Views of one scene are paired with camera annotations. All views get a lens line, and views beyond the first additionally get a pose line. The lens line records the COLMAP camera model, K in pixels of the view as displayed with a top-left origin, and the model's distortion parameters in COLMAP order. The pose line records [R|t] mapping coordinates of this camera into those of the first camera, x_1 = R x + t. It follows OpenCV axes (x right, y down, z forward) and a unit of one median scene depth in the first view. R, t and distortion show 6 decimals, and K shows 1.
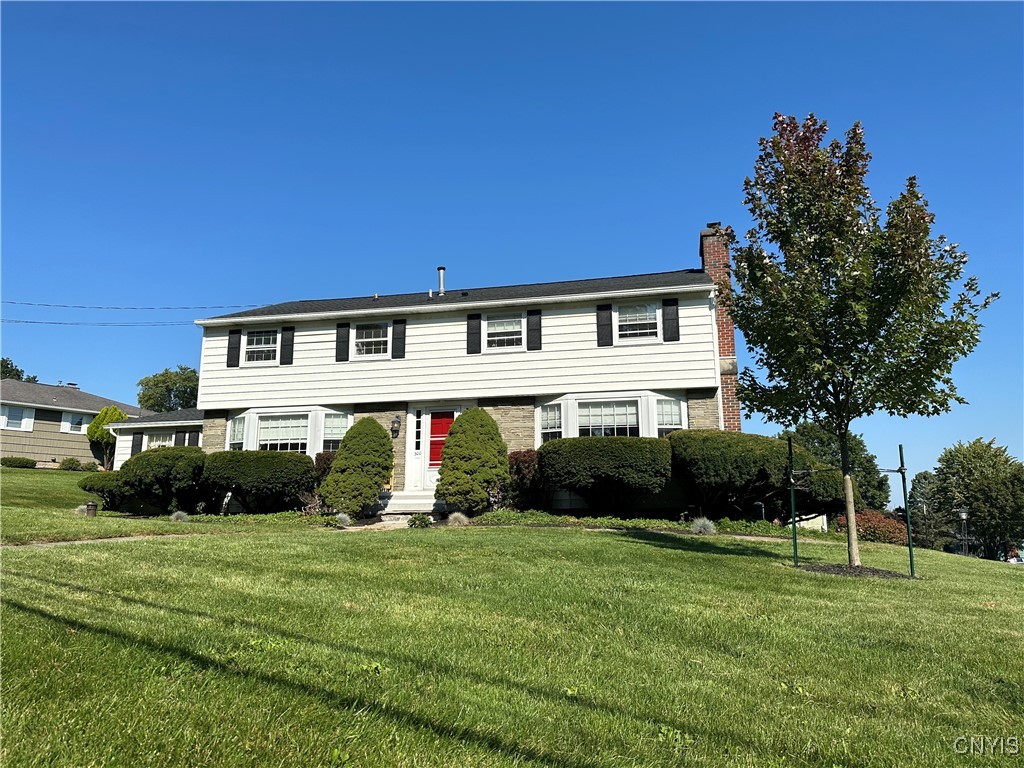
lens RADIAL K [[703.7, 0, 510.9], [0, 703.7, 387.7], [0, 0, 1]] dist [0.039854, -0.000338]
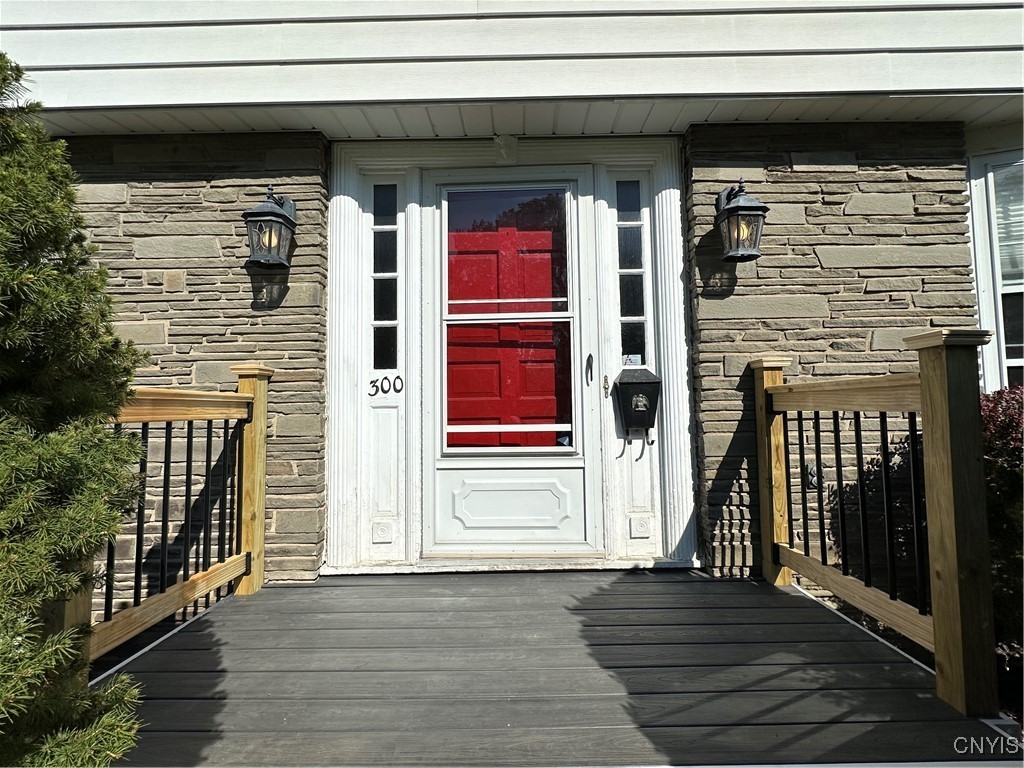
lens RADIAL K [[478.5, 0, 511.3], [0, 478.5, 383.6], [0, 0, 1]] dist [0.000934, 0.000030]
pose [[0.967578, -0.001749, 0.252567, -0.131701], [-0.028453, 0.992856, 0.115875, 0.074768], [-0.250965, -0.119304, 0.960616, 0.849664]]
